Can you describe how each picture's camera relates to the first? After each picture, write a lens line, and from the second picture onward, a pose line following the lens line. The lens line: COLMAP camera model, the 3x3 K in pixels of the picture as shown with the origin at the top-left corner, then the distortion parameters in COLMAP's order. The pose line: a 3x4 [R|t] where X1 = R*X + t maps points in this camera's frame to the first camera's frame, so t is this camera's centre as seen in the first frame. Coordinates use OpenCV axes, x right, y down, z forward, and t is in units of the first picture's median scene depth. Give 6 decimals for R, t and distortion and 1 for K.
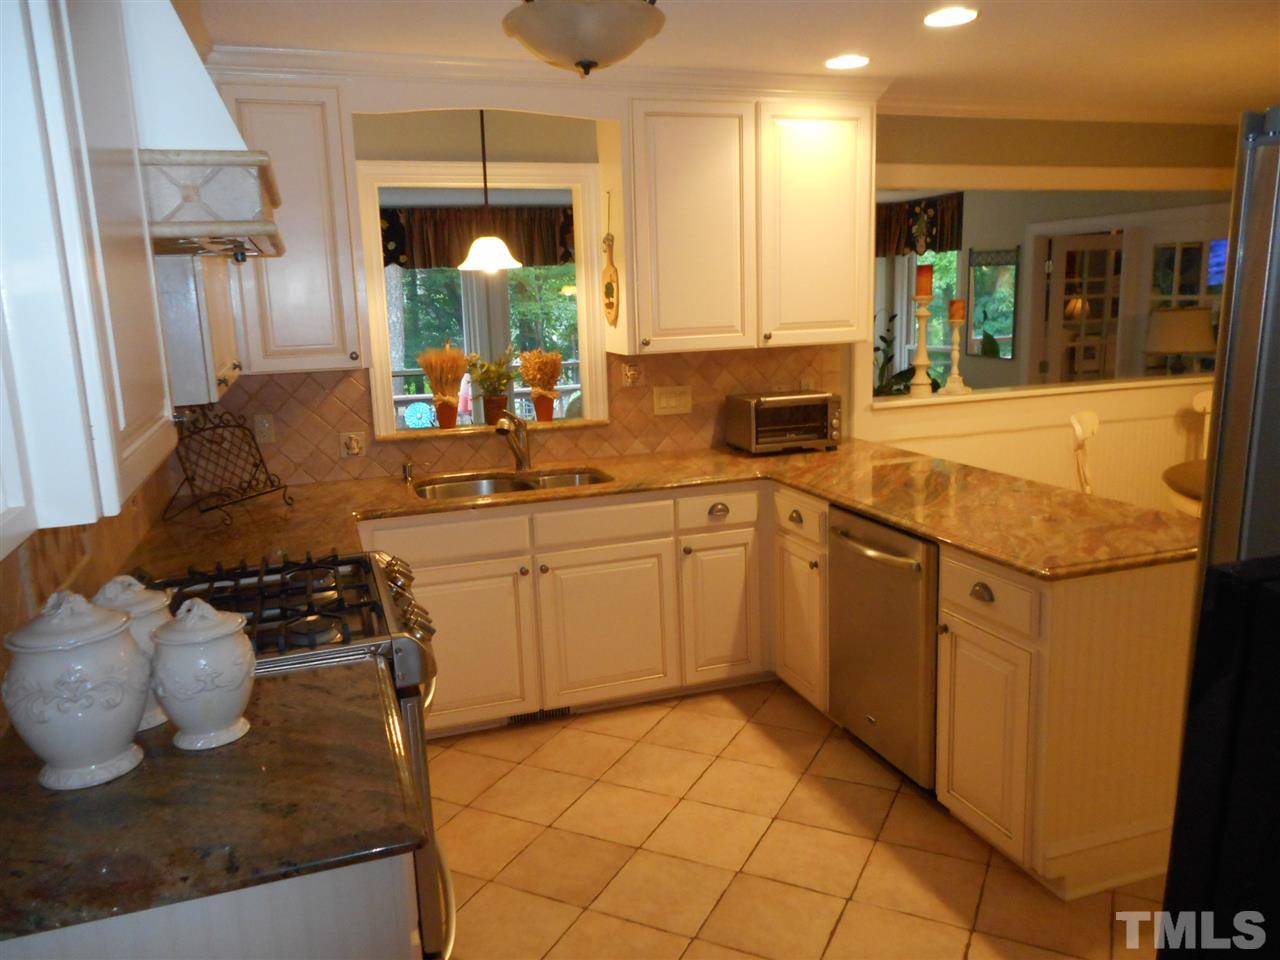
lens RADIAL K [[966.8, 0, 644.0], [0, 966.8, 481.6], [0, 0, 1]] dist [-0.001020, 0.003966]
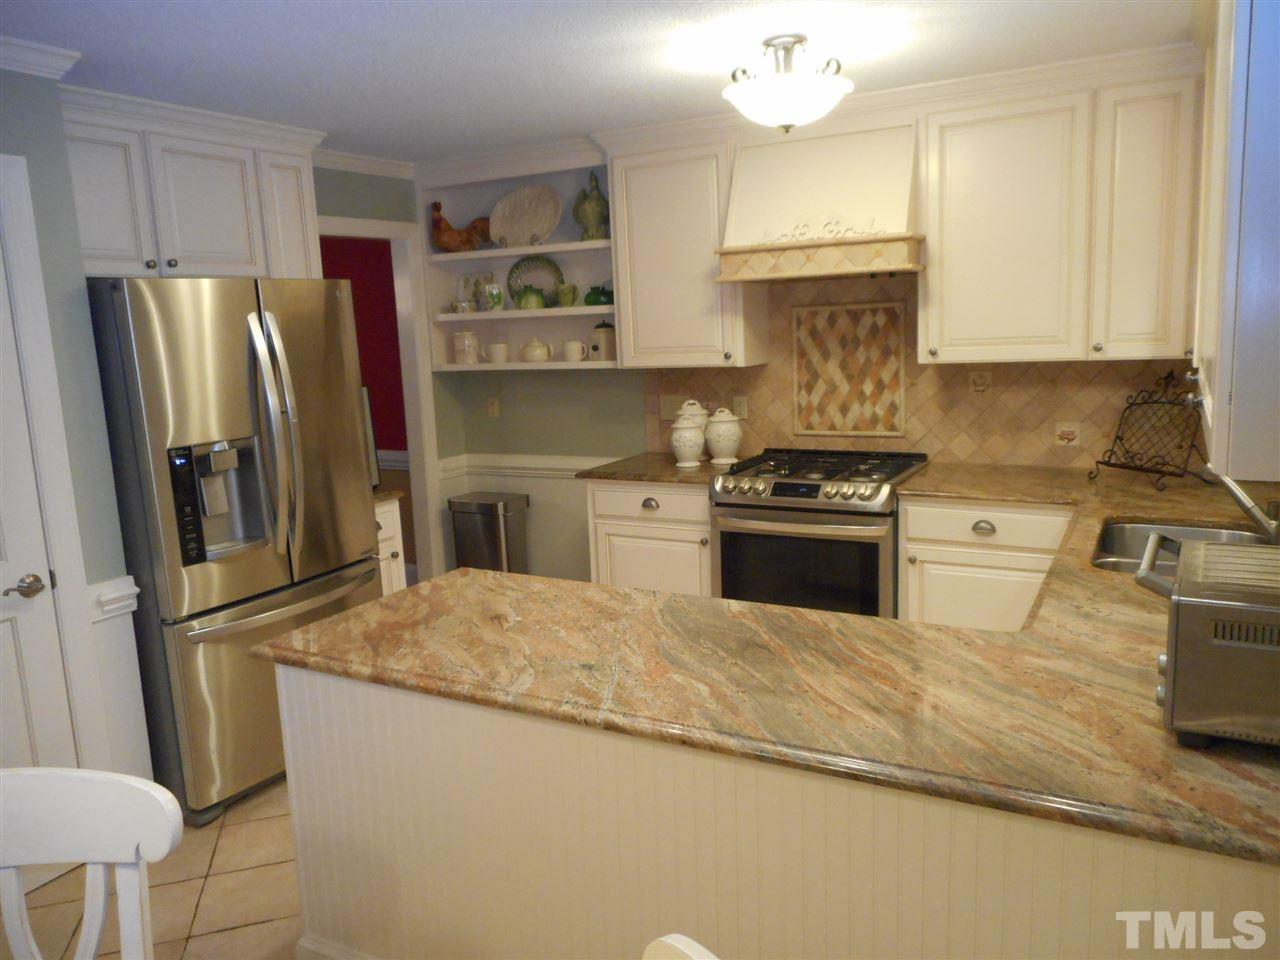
lens RADIAL K [[966.8, 0, 644.0], [0, 966.8, 481.6], [0, 0, 1]] dist [-0.001020, 0.003966]
pose [[-0.747560, 0.168540, -0.642455, 0.638242], [-0.067387, 0.943033, 0.325804, -0.260289], [0.660767, 0.286851, -0.693616, 1.245080]]
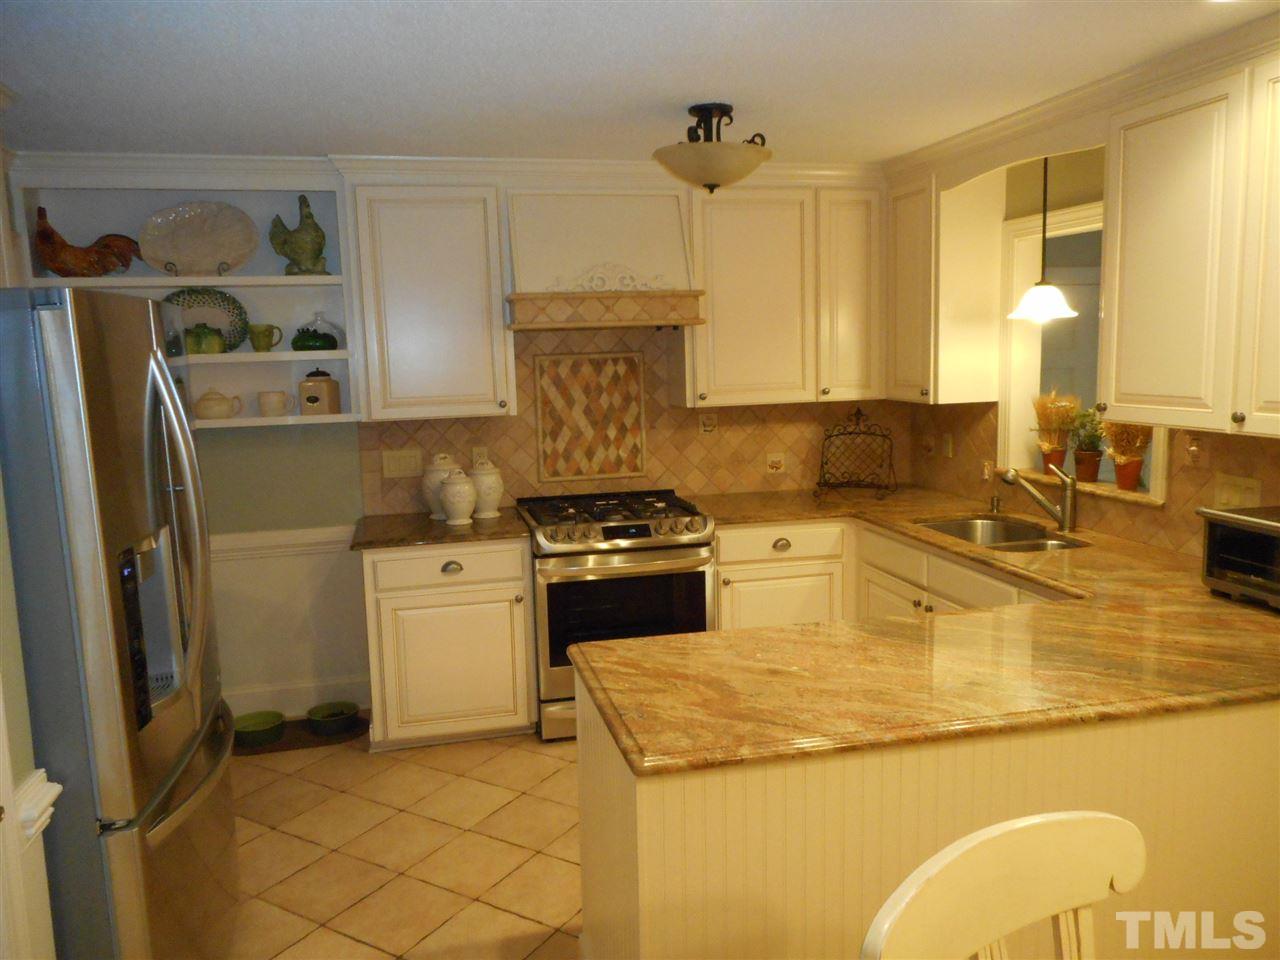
lens RADIAL K [[966.8, 0, 644.0], [0, 966.8, 481.6], [0, 0, 1]] dist [-0.001020, 0.003966]
pose [[-0.111648, 0.166151, -0.979759, 0.891018], [-0.164529, 0.969226, 0.183113, -0.176090], [0.980033, 0.181643, -0.080876, 0.724353]]
